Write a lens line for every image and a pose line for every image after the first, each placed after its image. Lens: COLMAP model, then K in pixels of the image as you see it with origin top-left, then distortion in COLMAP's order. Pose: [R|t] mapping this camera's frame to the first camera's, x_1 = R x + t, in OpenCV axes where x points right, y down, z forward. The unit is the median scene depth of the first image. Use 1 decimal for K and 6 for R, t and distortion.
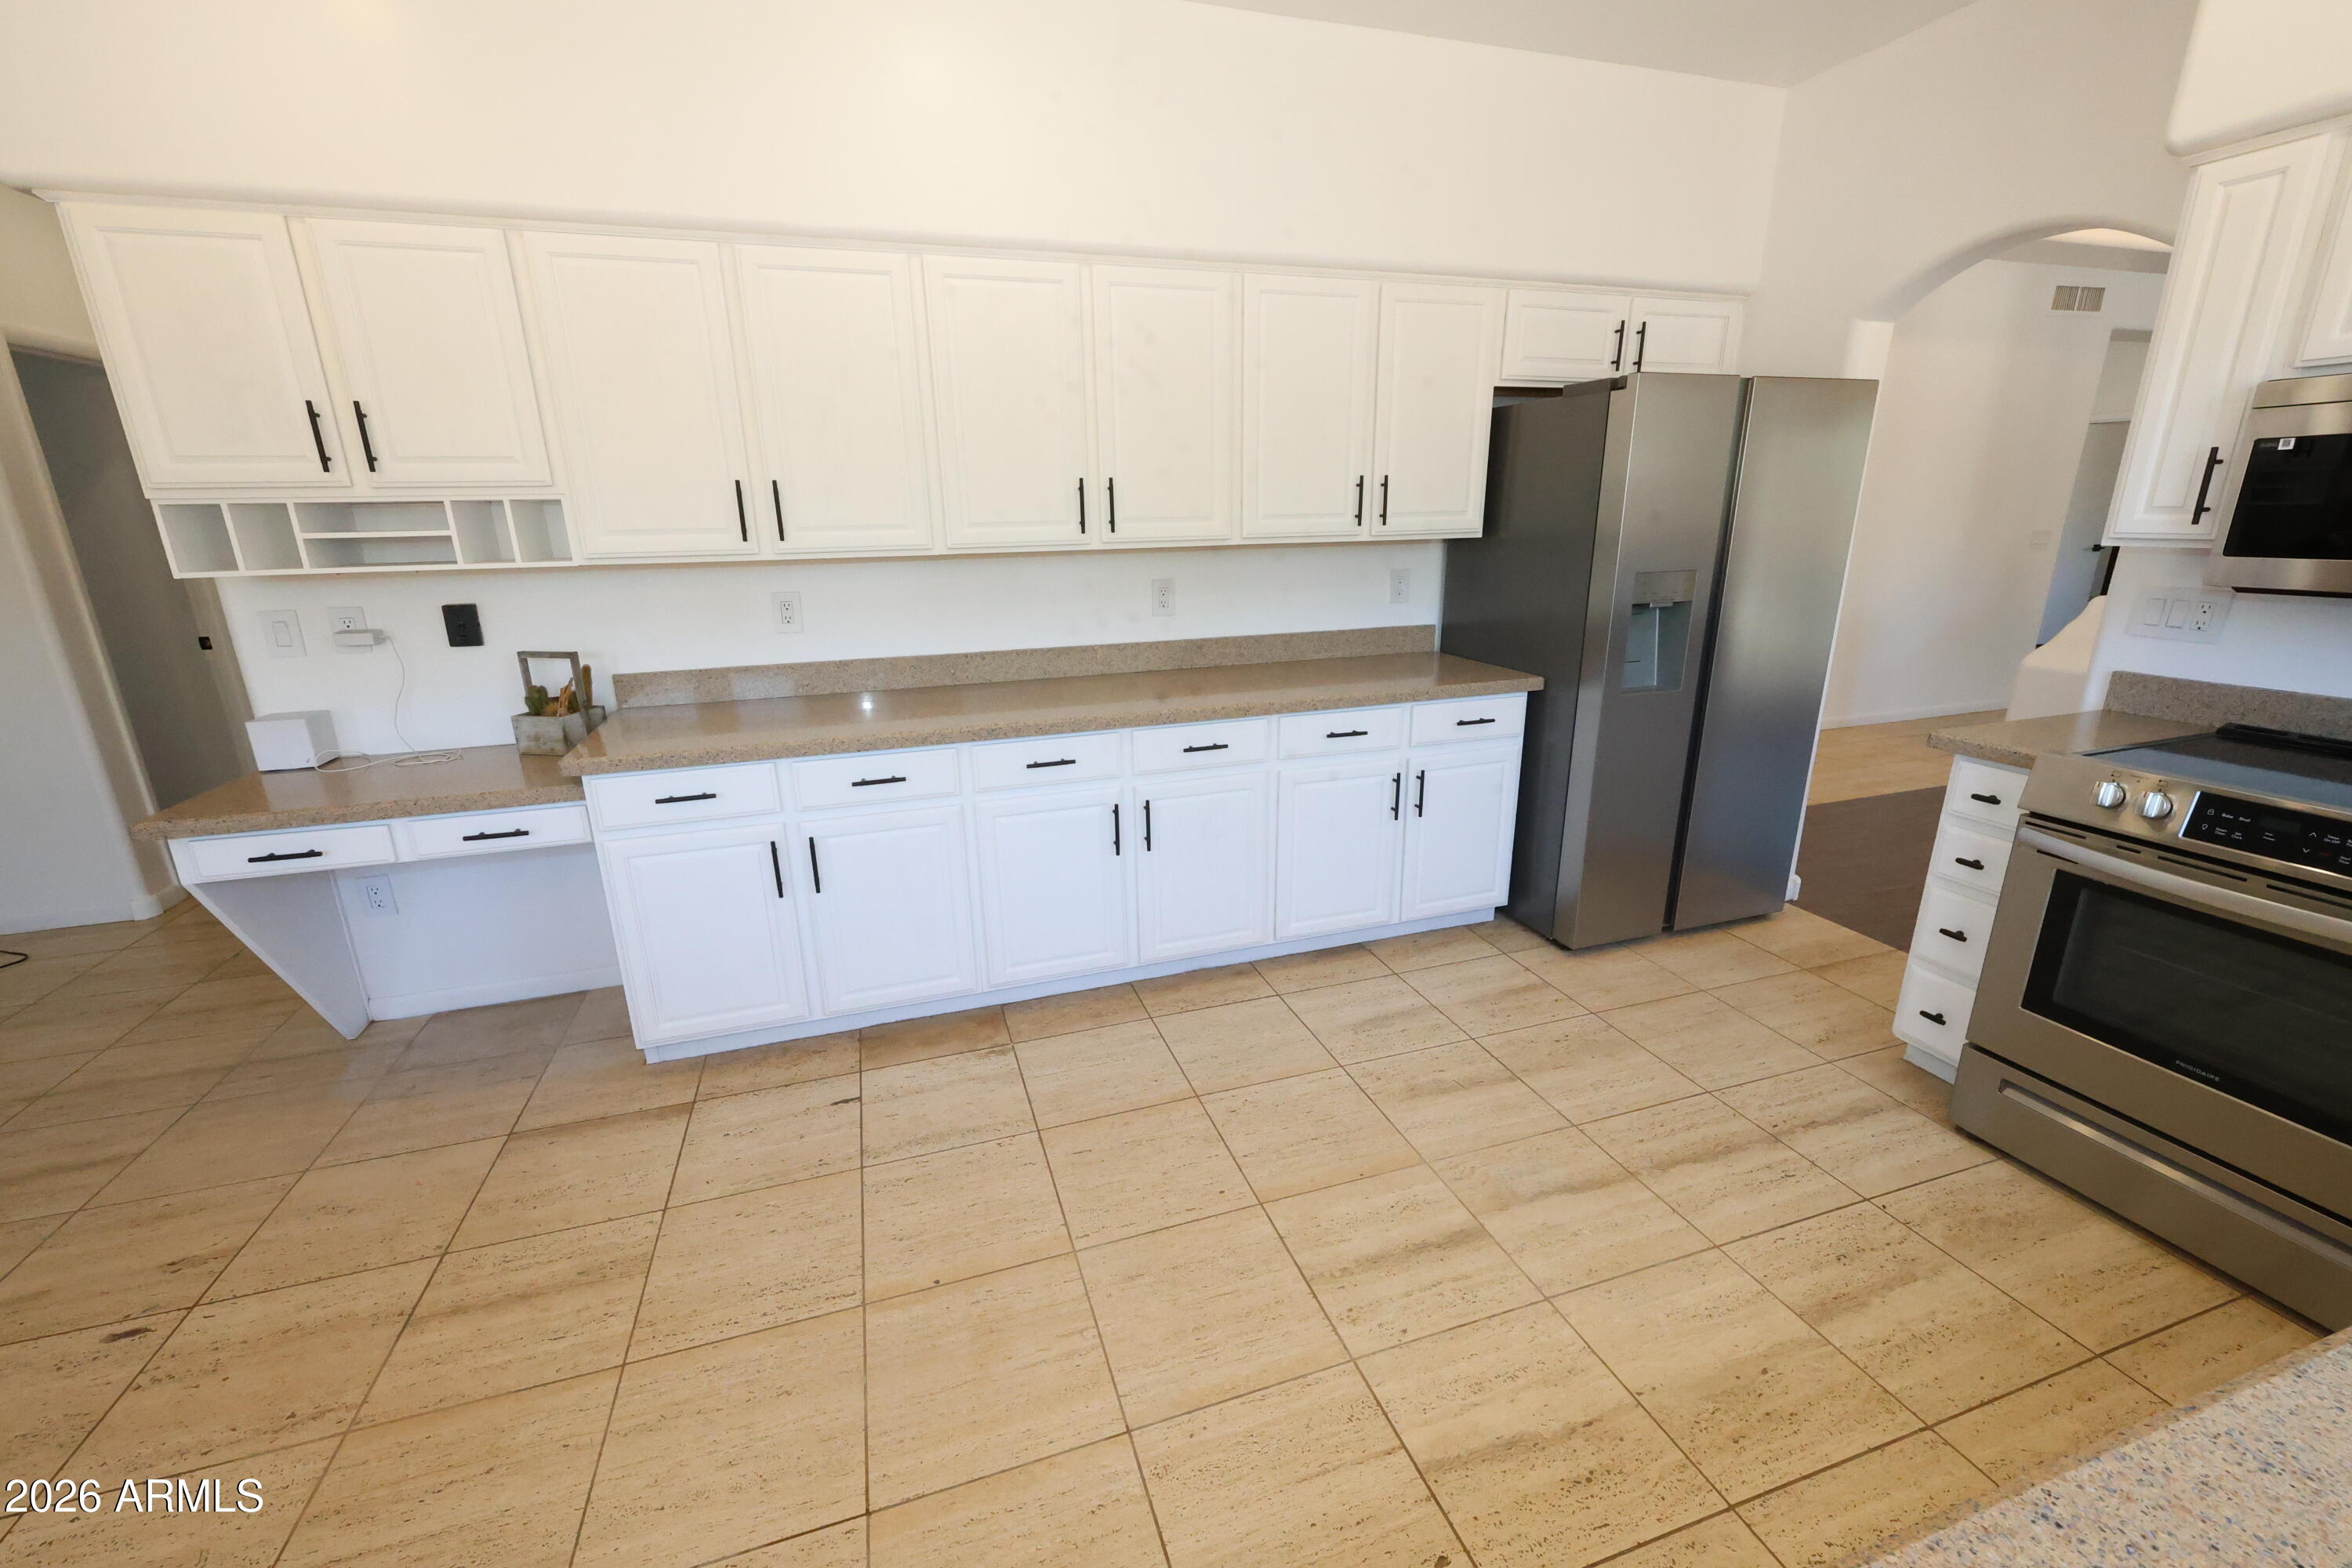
lens RADIAL K [[949.2, 0, 1172.9], [0, 949.2, 782.9], [0, 0, 1]] dist [0.000606, 0.000396]
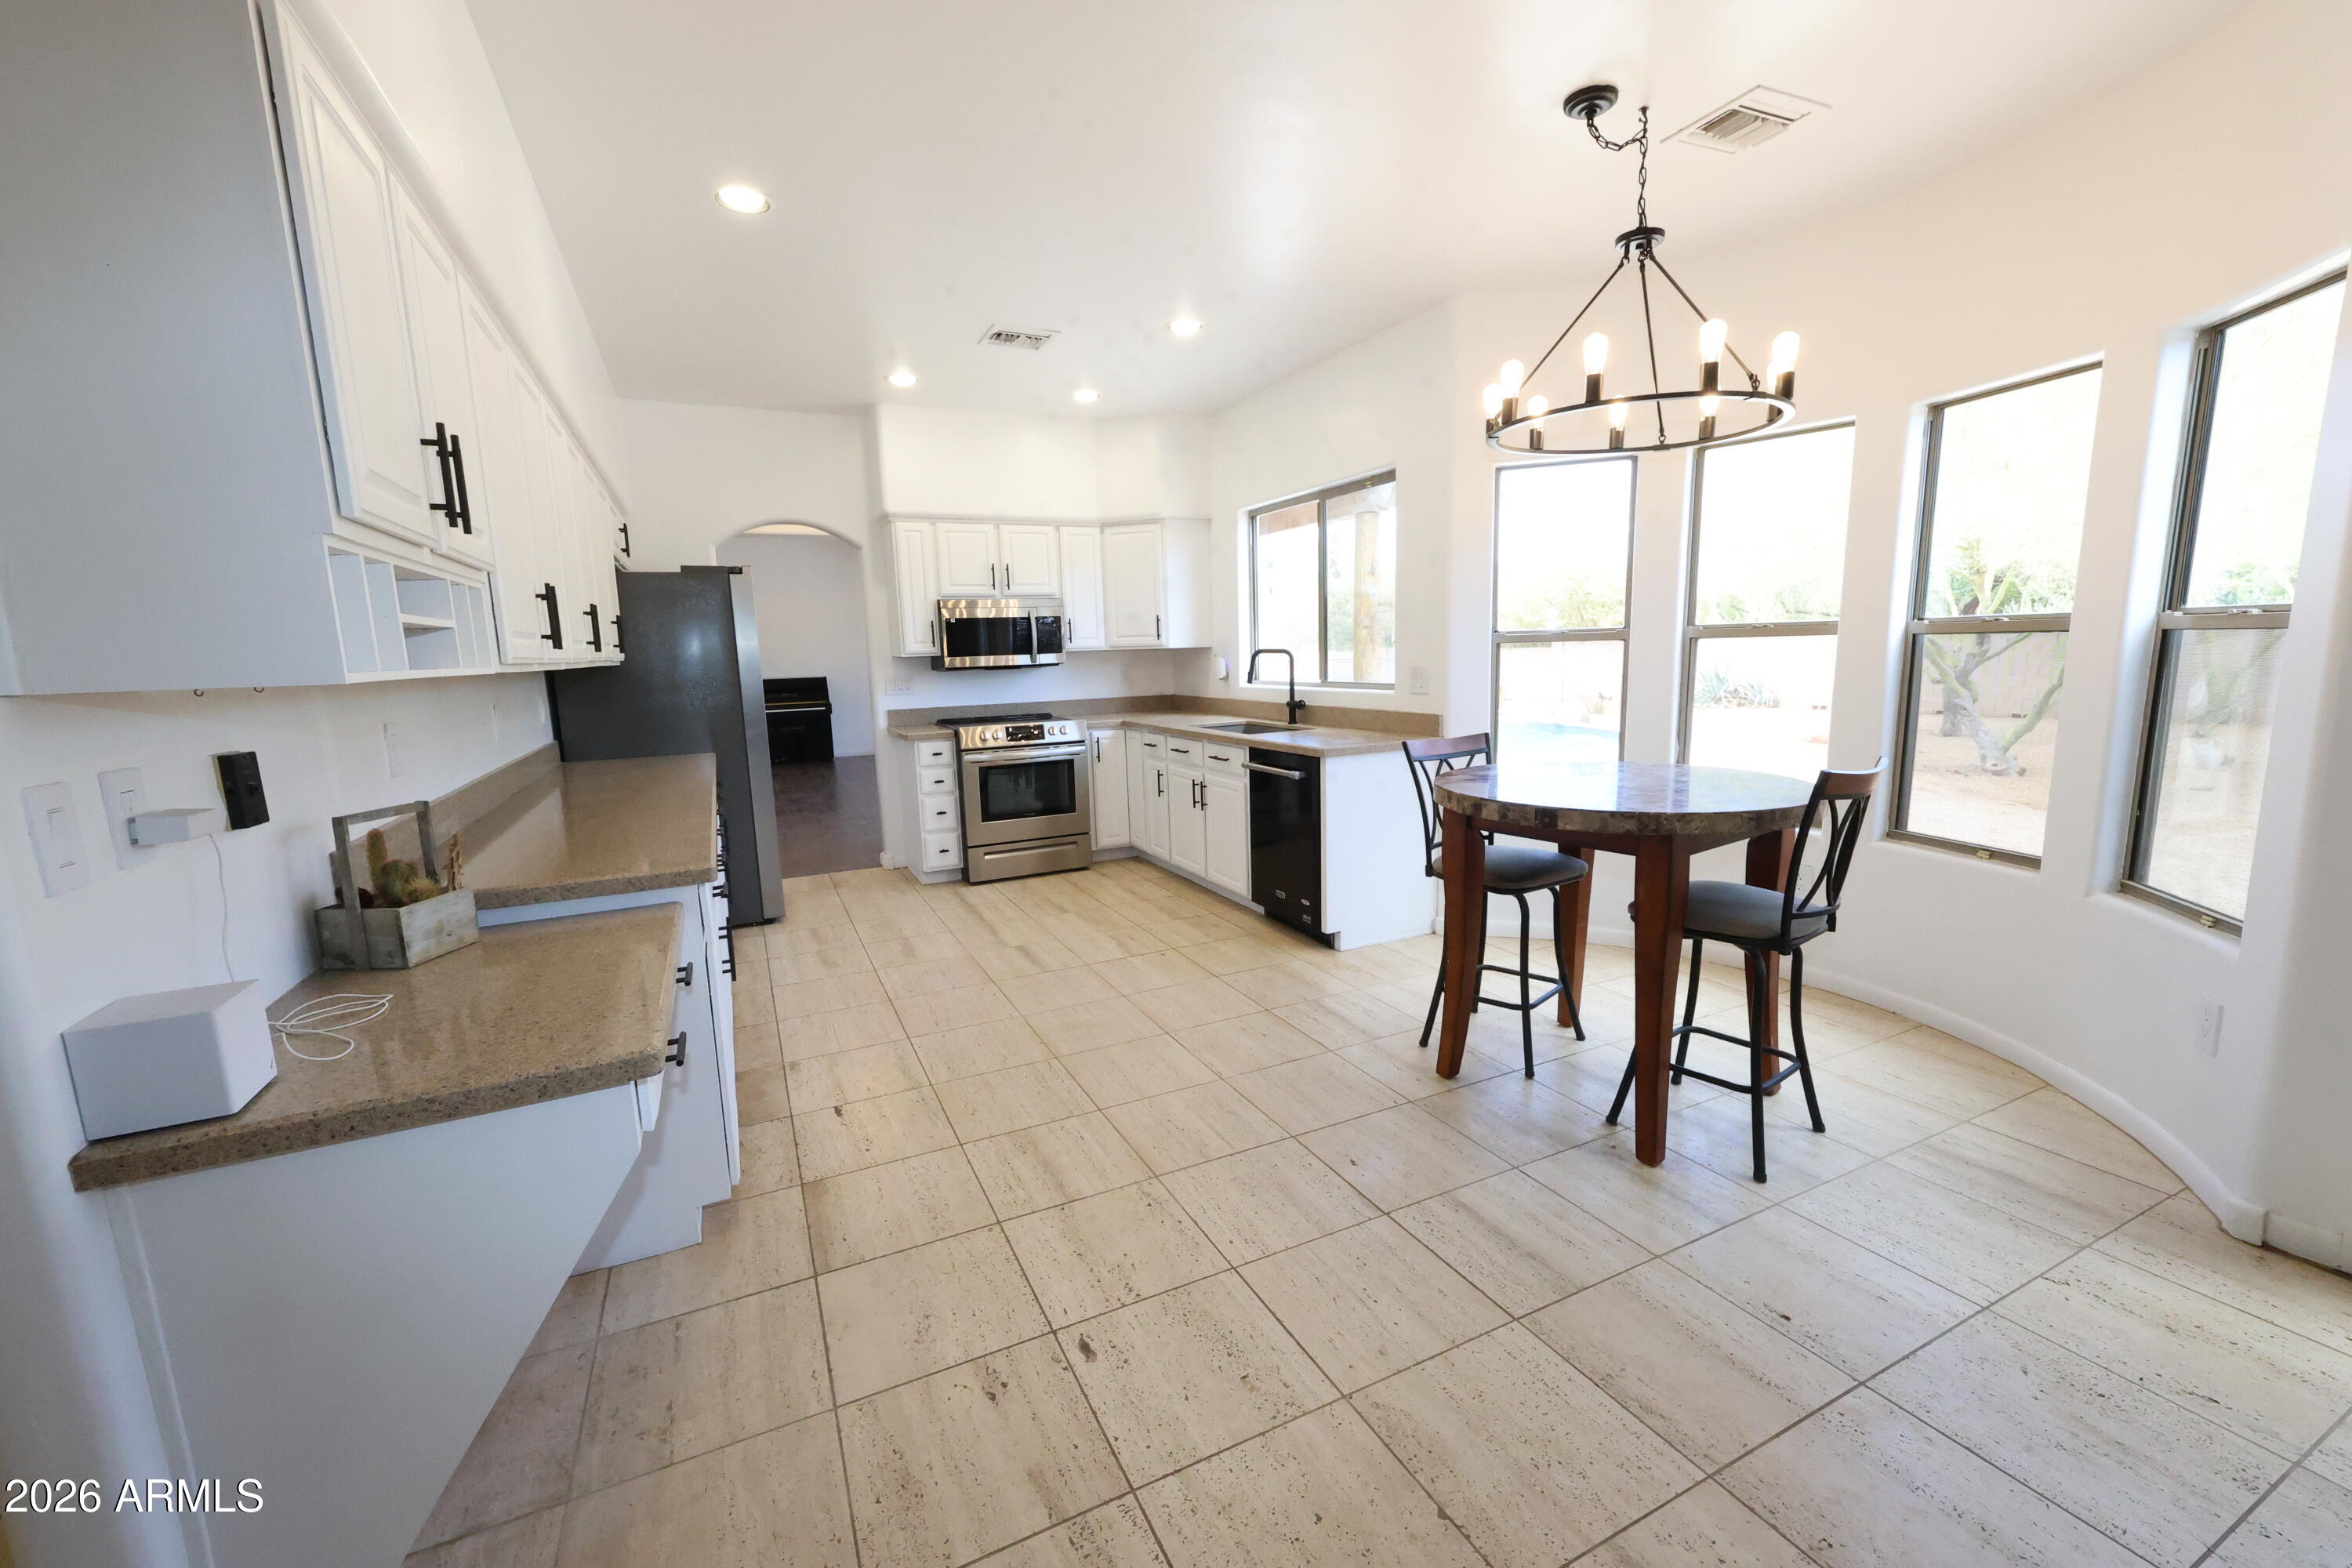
lens RADIAL K [[949.2, 0, 1177.2], [0, 949.2, 794.9], [0, 0, 1]] dist [0.000606, 0.000396]
pose [[-0.132907, -0.132311, 0.982257, -1.684113], [0.309716, 0.935875, 0.167970, -0.107256], [-0.941494, 0.326545, -0.083405, 0.652770]]
